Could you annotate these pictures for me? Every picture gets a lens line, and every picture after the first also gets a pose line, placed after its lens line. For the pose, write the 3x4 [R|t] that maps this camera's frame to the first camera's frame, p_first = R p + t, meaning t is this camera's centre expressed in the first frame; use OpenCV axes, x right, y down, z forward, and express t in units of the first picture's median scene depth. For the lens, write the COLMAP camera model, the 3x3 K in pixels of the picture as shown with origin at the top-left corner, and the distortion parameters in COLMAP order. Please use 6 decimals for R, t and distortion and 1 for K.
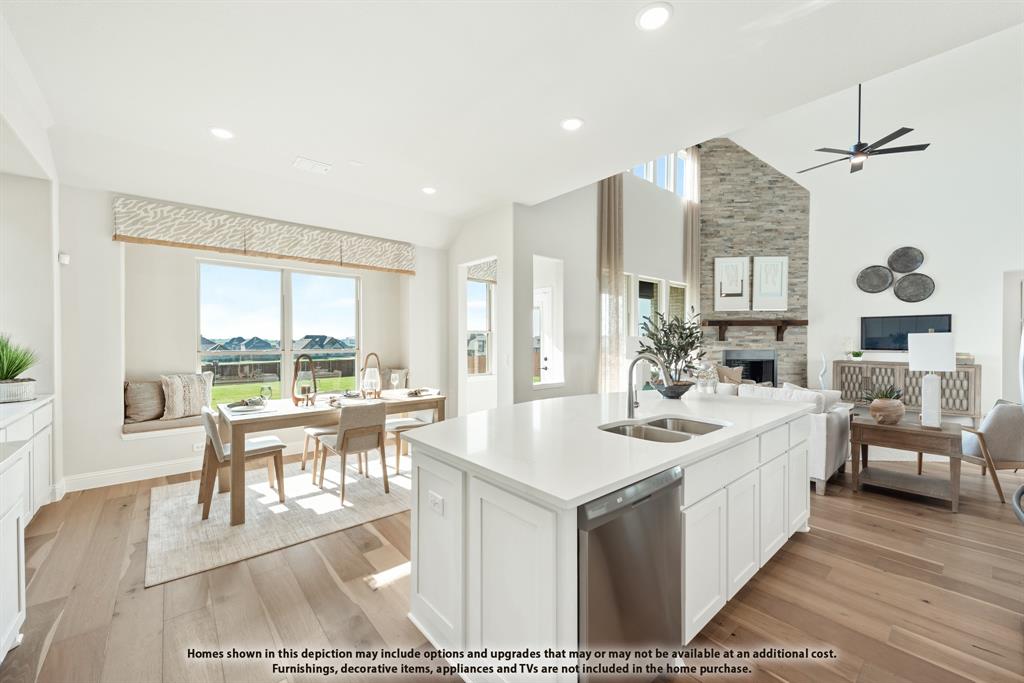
lens RADIAL K [[400.0, 0, 512.0], [0, 400.0, 345.2], [0, 0, 1]] dist [0.003585, -0.000051]
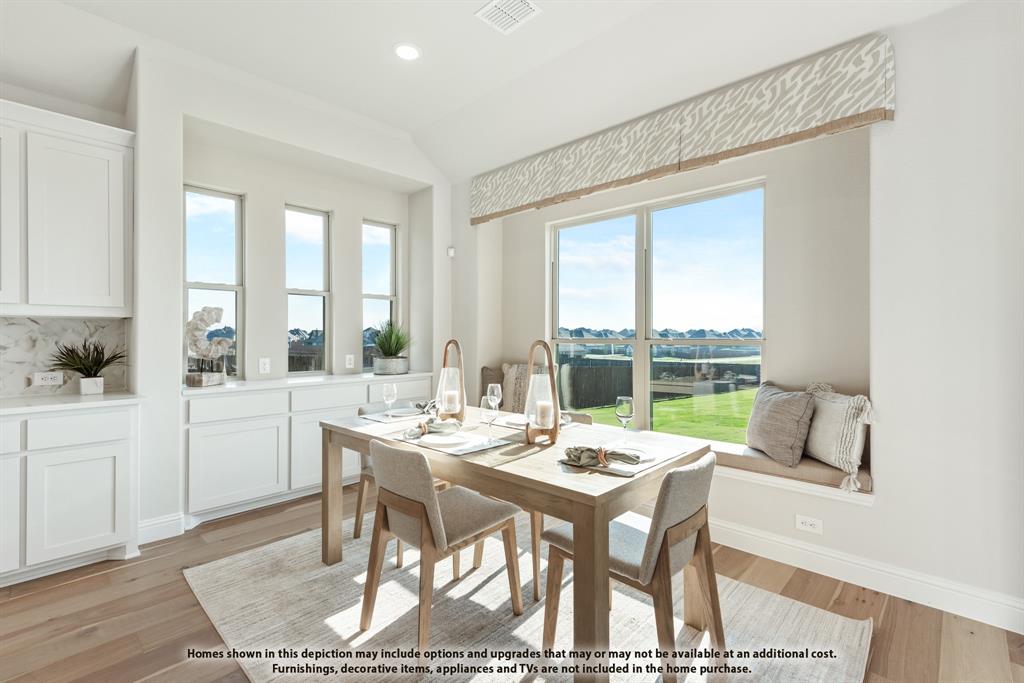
lens RADIAL K [[468.0, 0, 515.9], [0, 468.0, 335.1], [0, 0, 1]] dist [0.011319, -0.000988]
pose [[0.099497, -0.002871, -0.995034, 0.091344], [-0.012810, 0.999909, -0.004166, 0.008419], [0.994955, 0.013161, 0.099452, 0.503721]]
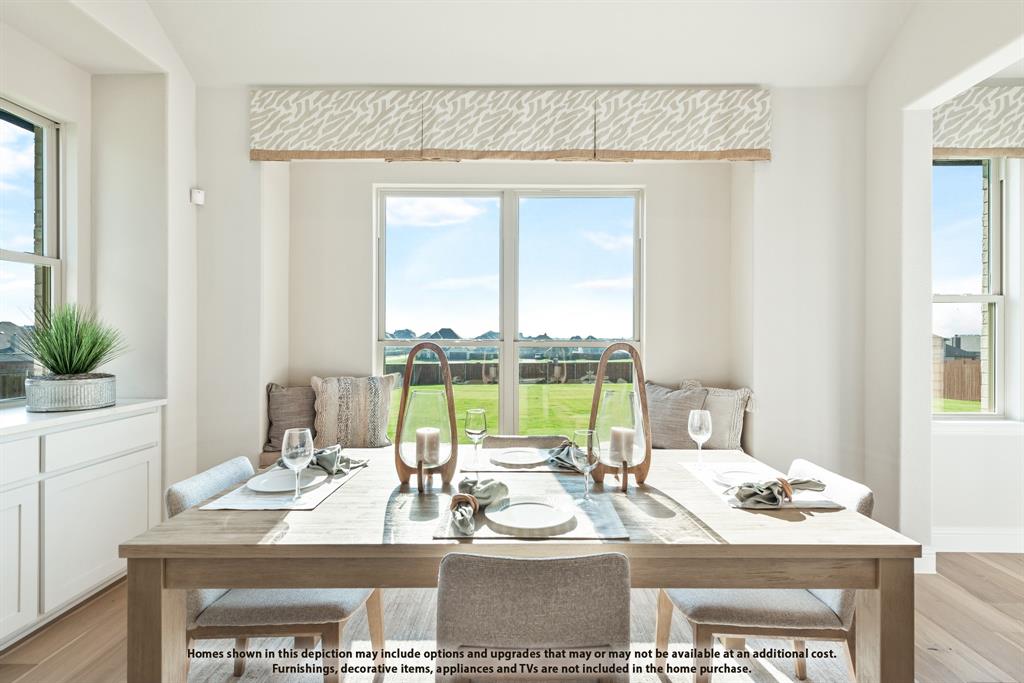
lens RADIAL K [[484.0, 0, 518.8], [0, 484.0, 338.4], [0, 0, 1]] dist [0.015513, -0.000192]
pose [[0.755208, 0.002325, -0.655481, -0.084690], [-0.011724, 0.999882, -0.009960, 0.011323], [0.655380, 0.015206, 0.755146, 0.354380]]
